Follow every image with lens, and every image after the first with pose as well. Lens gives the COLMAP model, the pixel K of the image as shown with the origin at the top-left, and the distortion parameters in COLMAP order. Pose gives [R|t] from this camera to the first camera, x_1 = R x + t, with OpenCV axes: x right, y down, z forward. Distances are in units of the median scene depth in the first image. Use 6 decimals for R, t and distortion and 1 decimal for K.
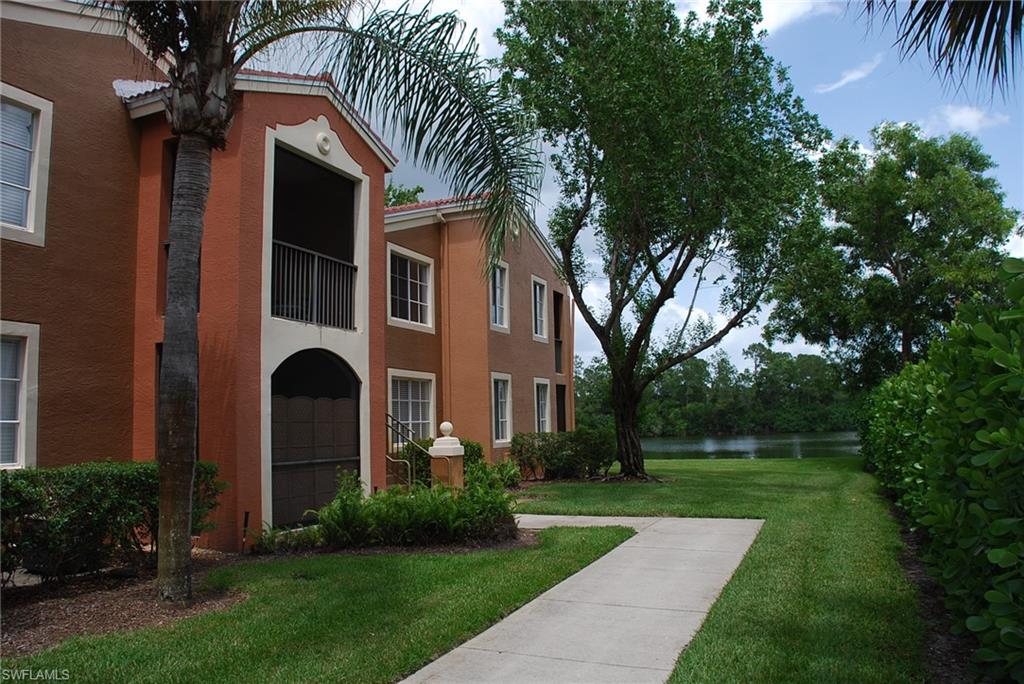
lens RADIAL K [[776.7, 0, 506.8], [0, 776.7, 338.3], [0, 0, 1]] dist [-0.133784, 0.026173]
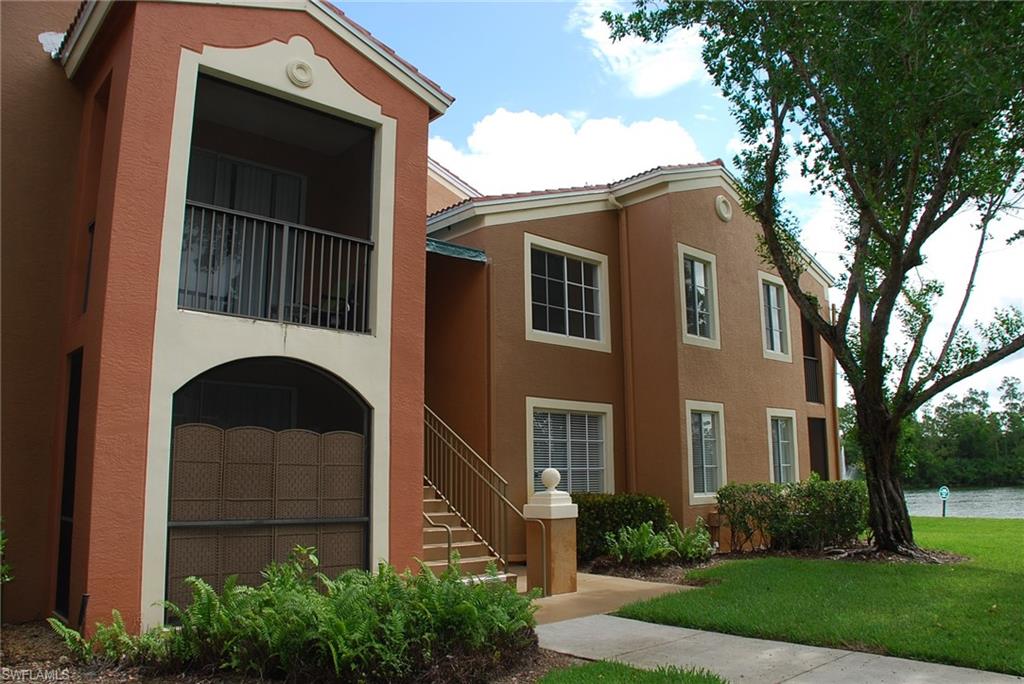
lens RADIAL K [[776.7, 0, 516.3], [0, 776.7, 335.0], [0, 0, 1]] dist [-0.133784, 0.026173]
pose [[0.913420, -0.060002, -0.402571, 0.182870], [0.033611, 0.996816, -0.072309, 0.040988], [0.405628, 0.052518, 0.912528, 0.376882]]
